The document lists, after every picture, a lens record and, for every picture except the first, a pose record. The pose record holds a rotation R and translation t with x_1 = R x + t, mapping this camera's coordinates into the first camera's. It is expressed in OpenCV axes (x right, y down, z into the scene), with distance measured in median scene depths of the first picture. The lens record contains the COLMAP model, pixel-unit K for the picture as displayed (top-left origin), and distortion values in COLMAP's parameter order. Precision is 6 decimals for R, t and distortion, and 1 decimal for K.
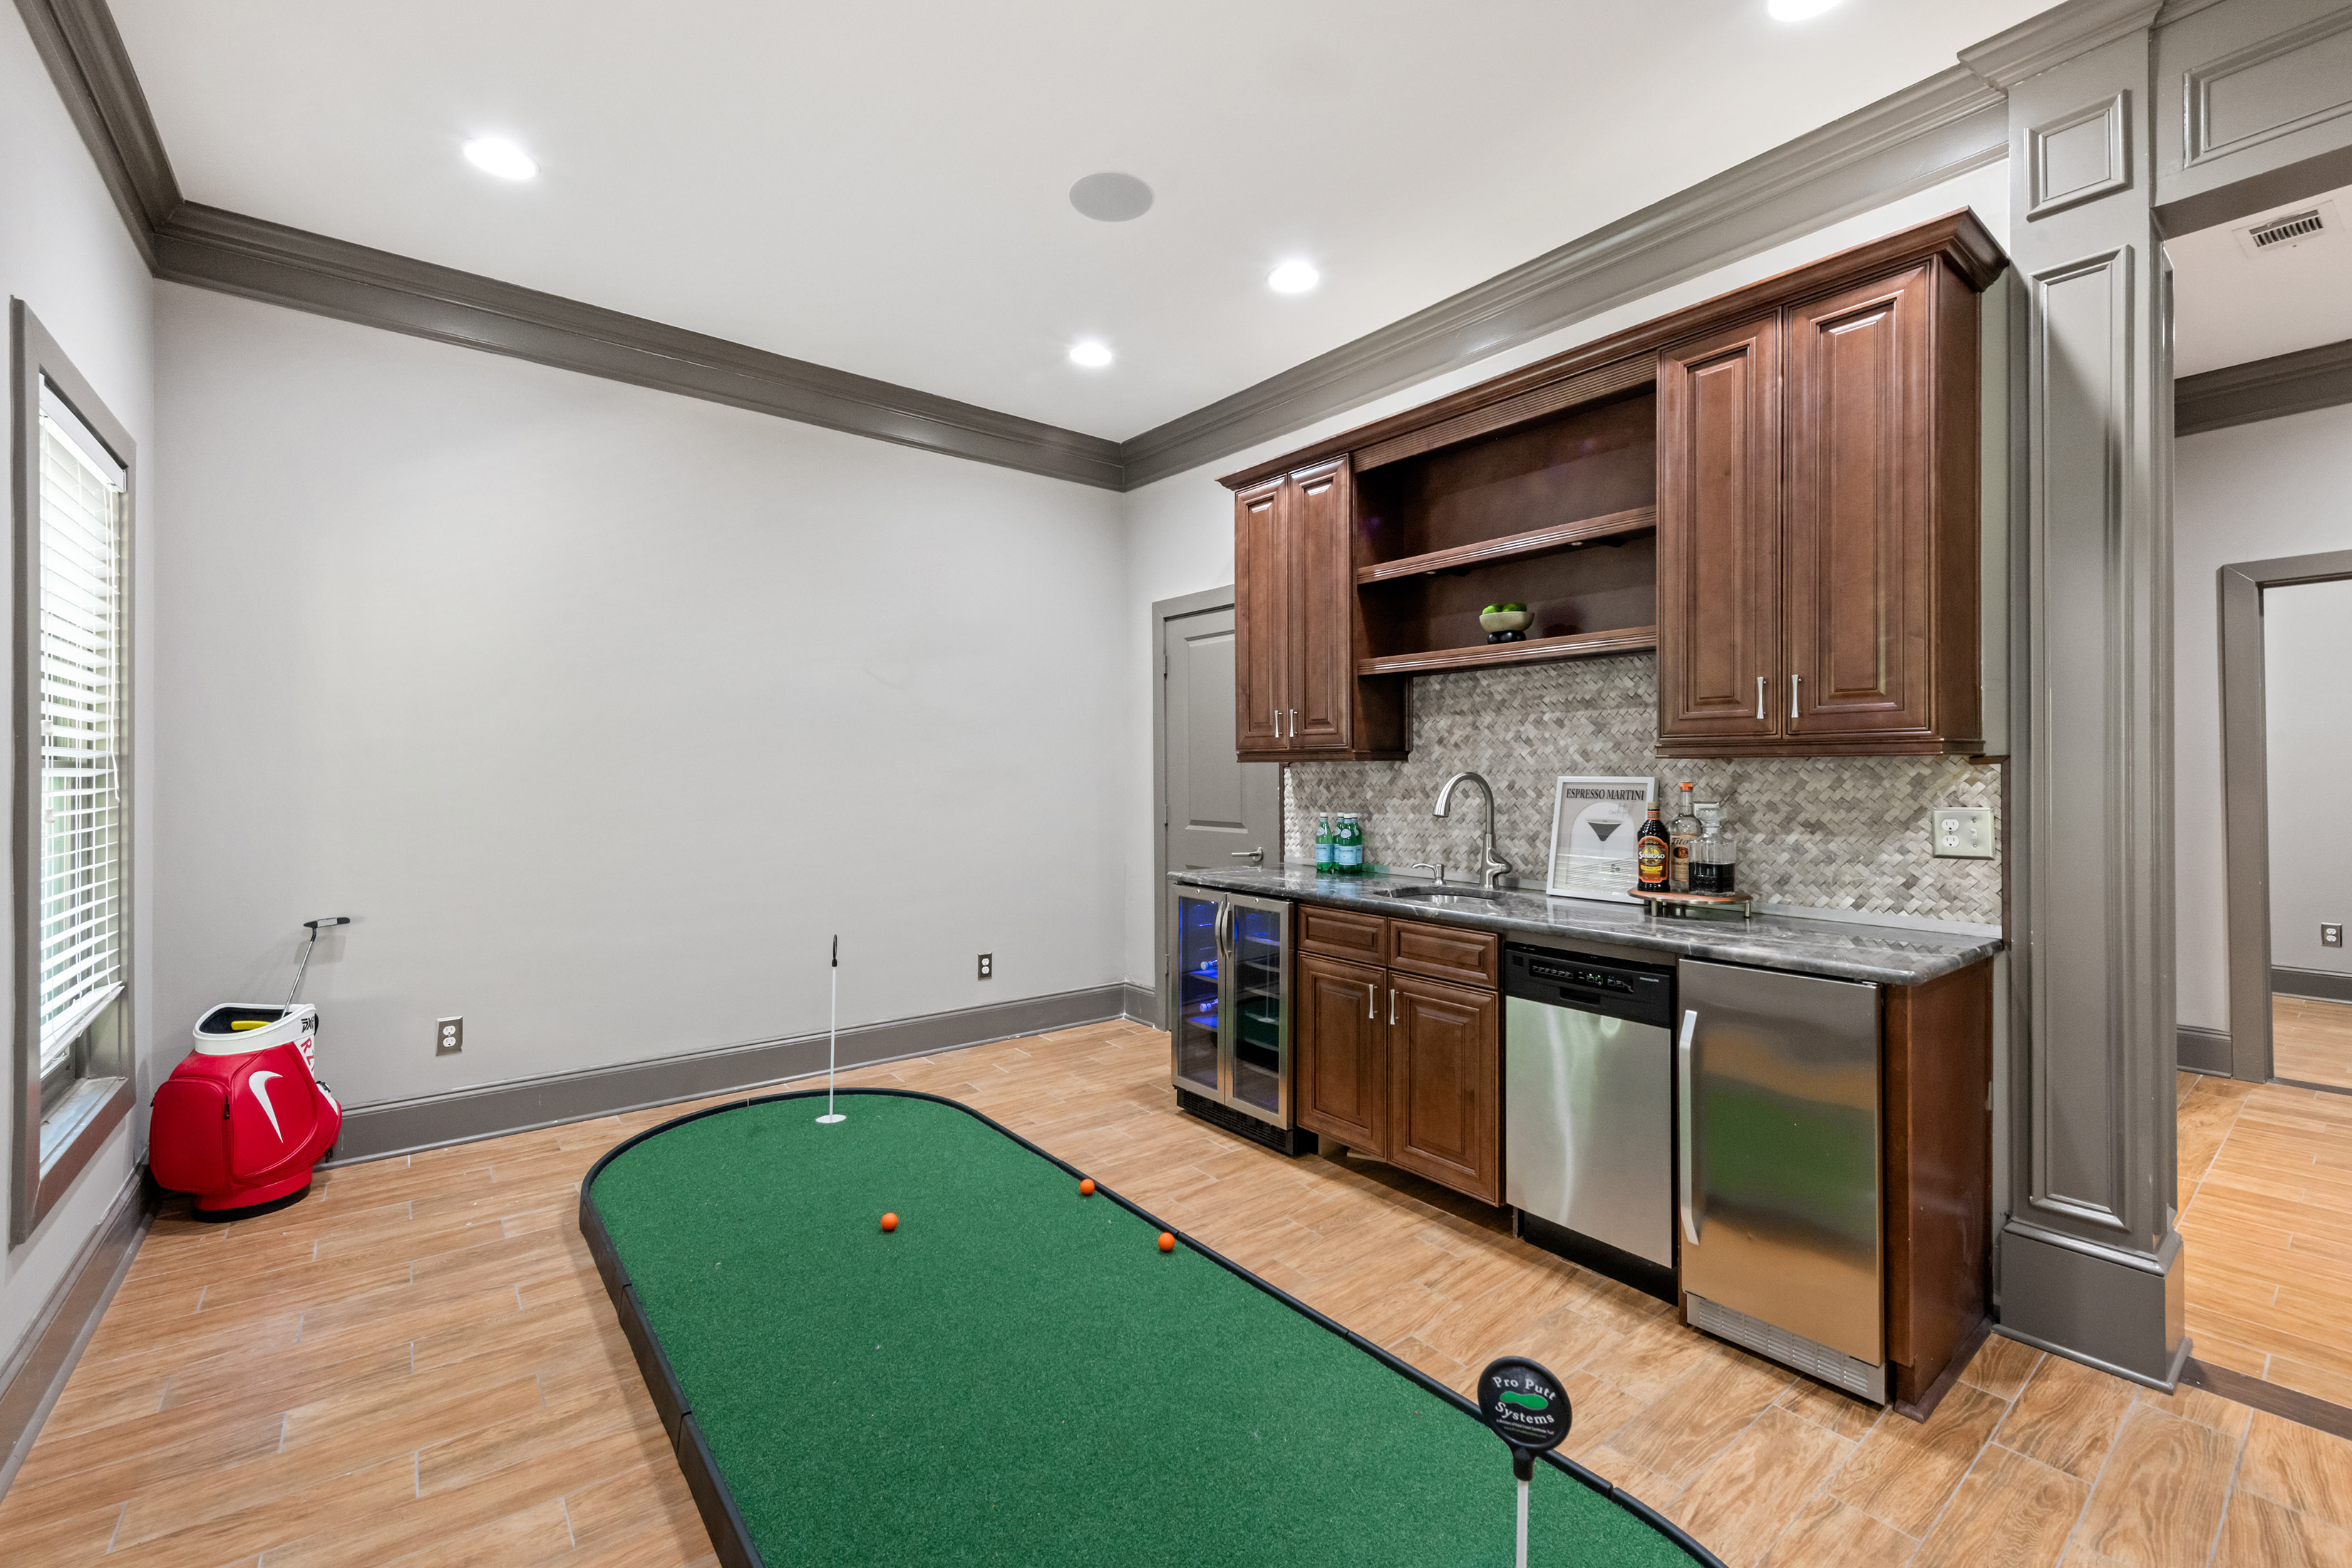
lens RADIAL K [[986.2, 0, 1176.0], [0, 986.2, 784.0], [0, 0, 1]] dist [0.002156, 0.000169]
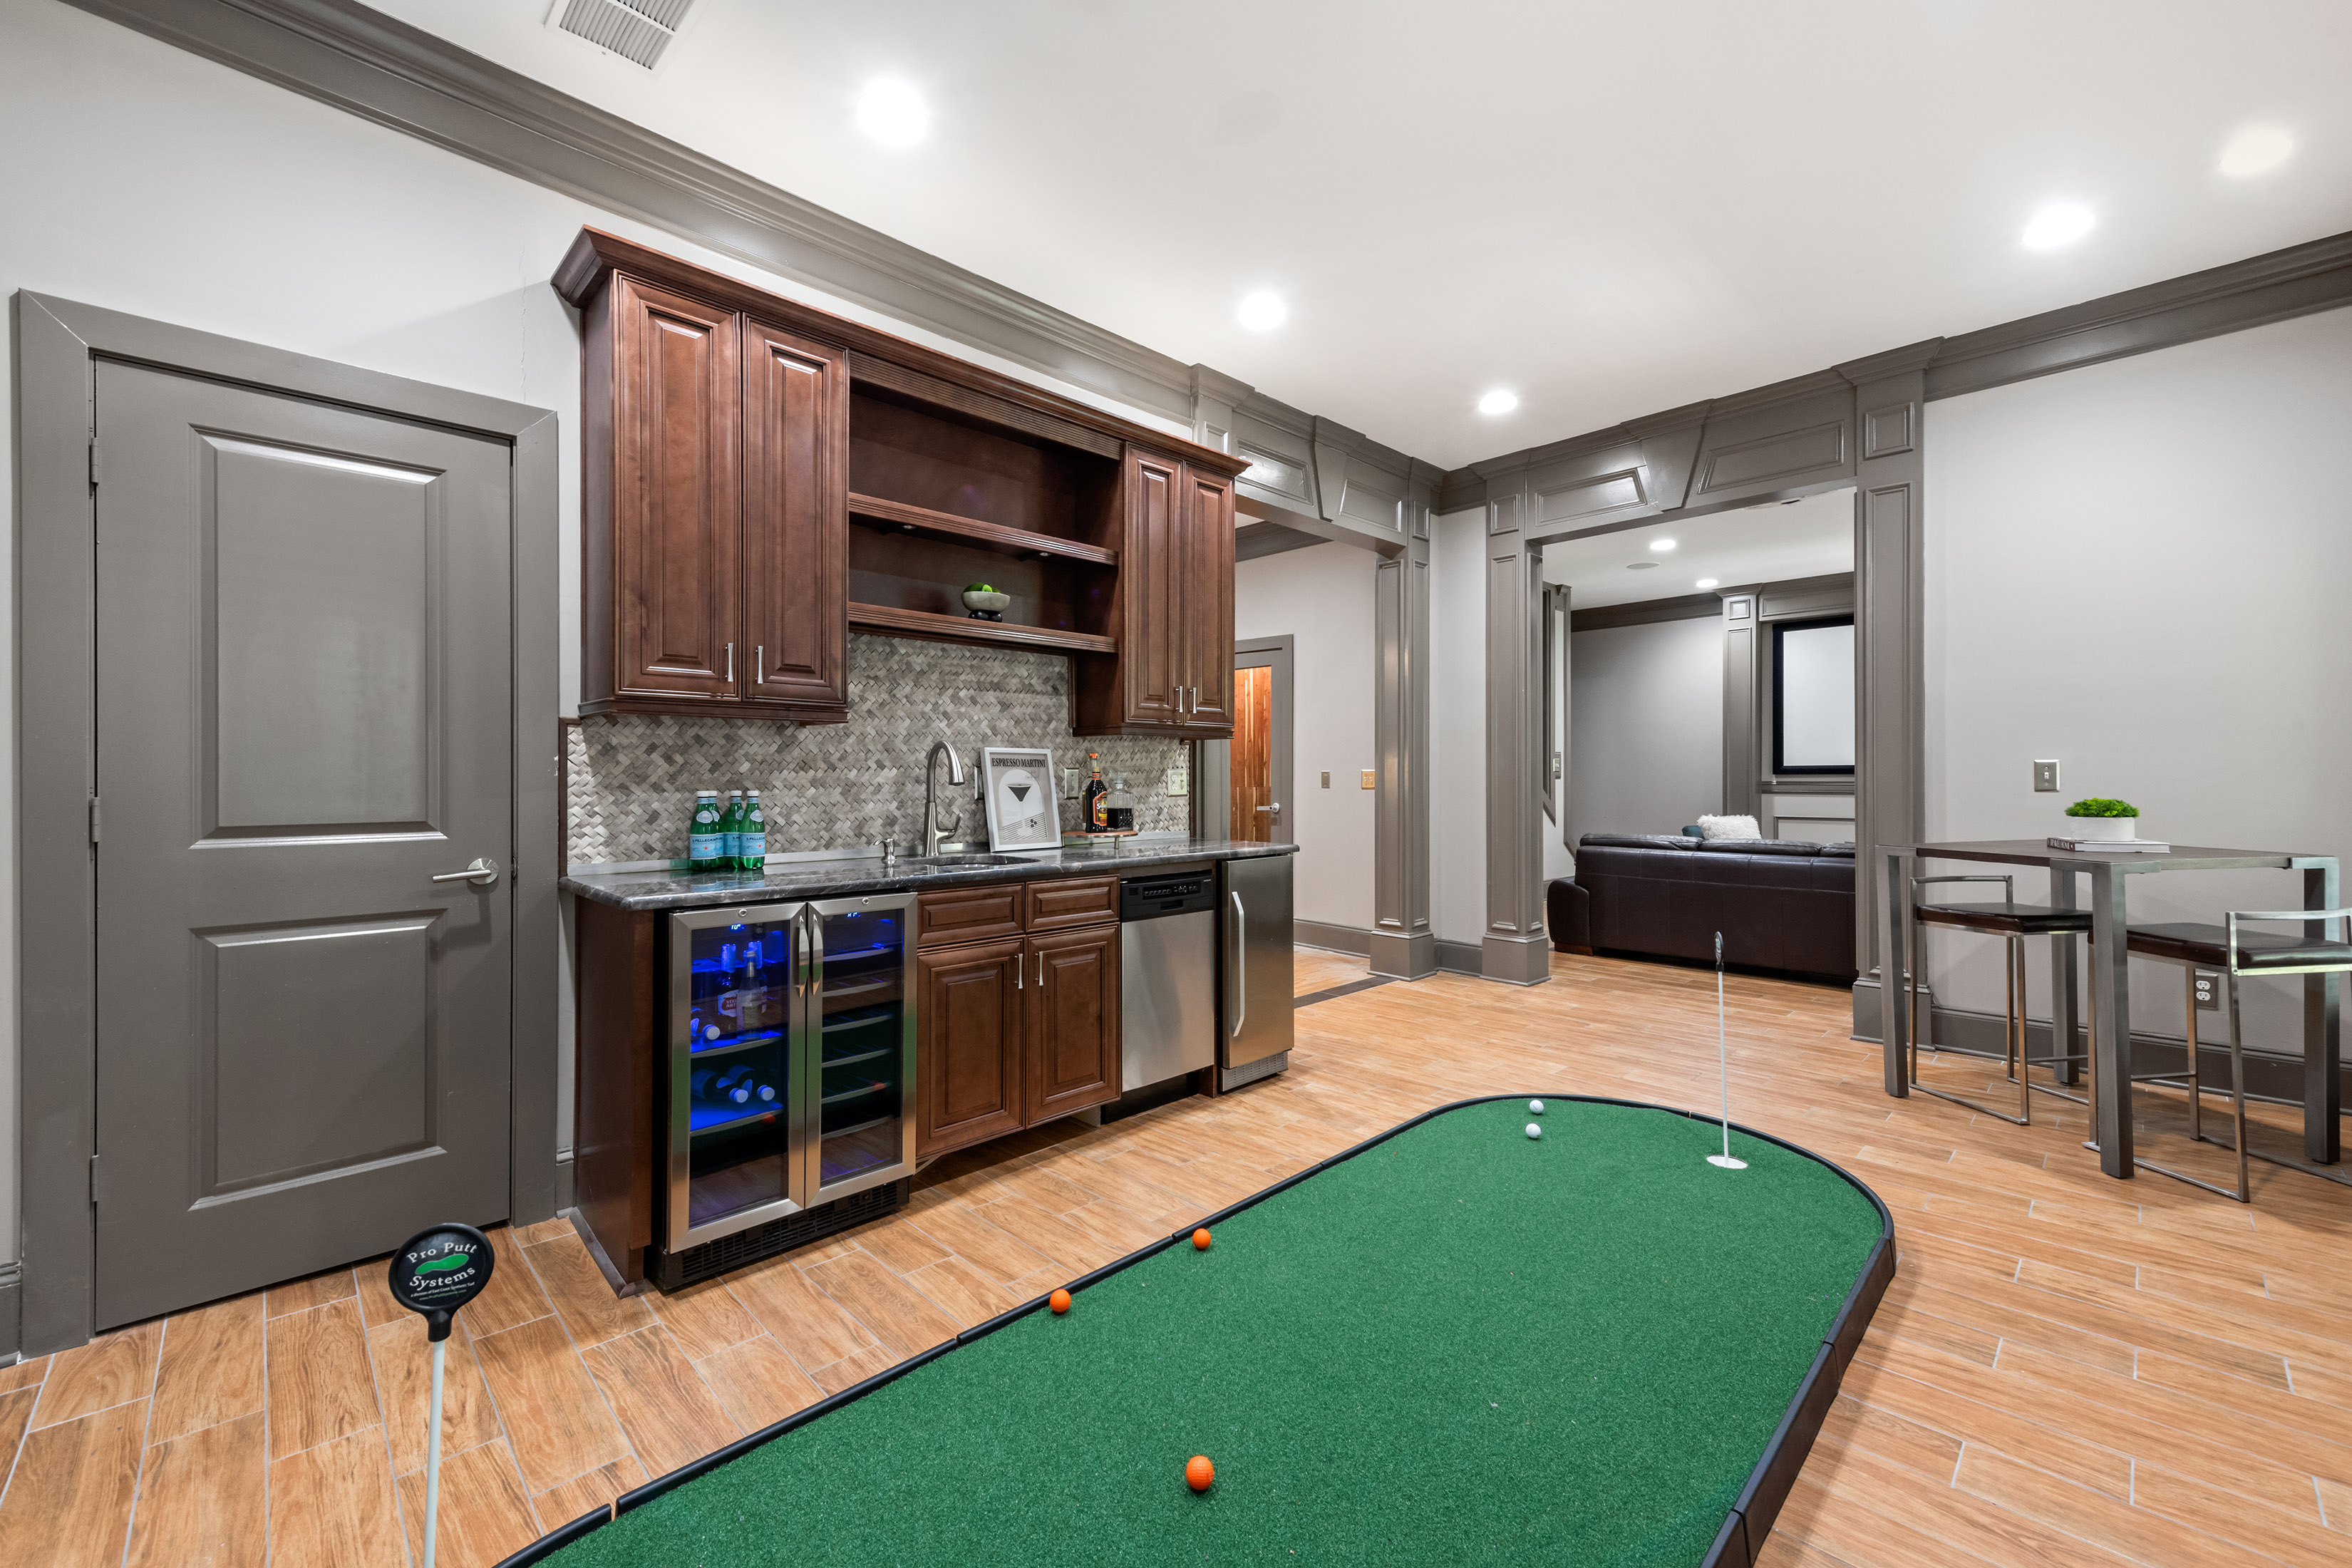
lens RADIAL K [[931.5, 0, 1176.0], [0, 931.5, 784.0], [0, 0, 1]] dist [-0.000212, -0.000174]
pose [[-0.110534, -0.006360, 0.993852, -0.686560], [0.013743, 0.999874, 0.007927, 0.028053], [-0.993777, 0.014535, -0.110433, 0.886194]]
